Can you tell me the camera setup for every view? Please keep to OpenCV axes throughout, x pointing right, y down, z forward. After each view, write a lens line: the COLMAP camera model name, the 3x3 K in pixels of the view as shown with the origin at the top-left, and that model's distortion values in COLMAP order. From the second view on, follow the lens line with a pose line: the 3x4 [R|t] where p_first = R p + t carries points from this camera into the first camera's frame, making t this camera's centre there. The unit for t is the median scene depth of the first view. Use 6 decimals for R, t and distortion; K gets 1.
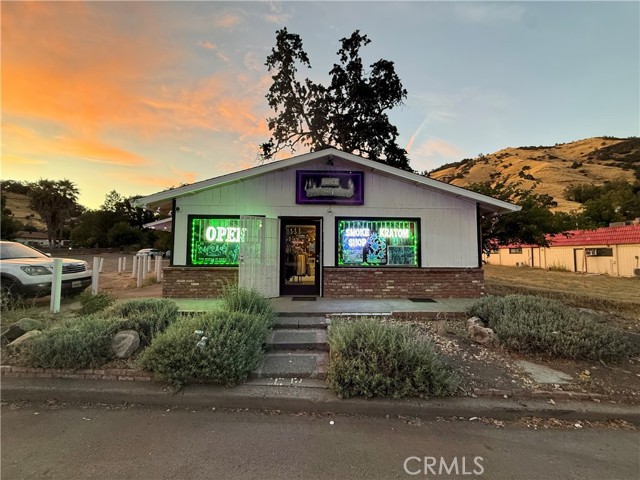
lens RADIAL K [[254.4, 0, 321.1], [0, 254.4, 240.4], [0, 0, 1]] dist [0.000020, -0.000410]
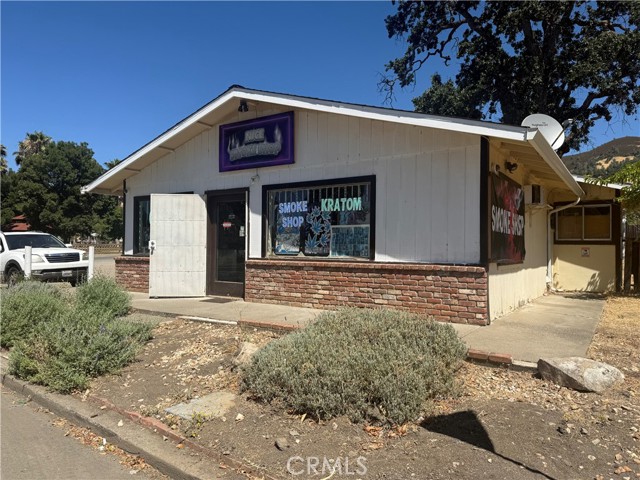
lens RADIAL K [[450.3, 0, 321.2], [0, 450.3, 238.8], [0, 0, 1]] dist [0.034055, -0.044984]
pose [[0.821131, -0.012979, -0.570591, 0.874546], [0.034220, 0.999062, 0.026520, 0.022430], [0.569712, -0.041302, 0.820806, 0.092107]]
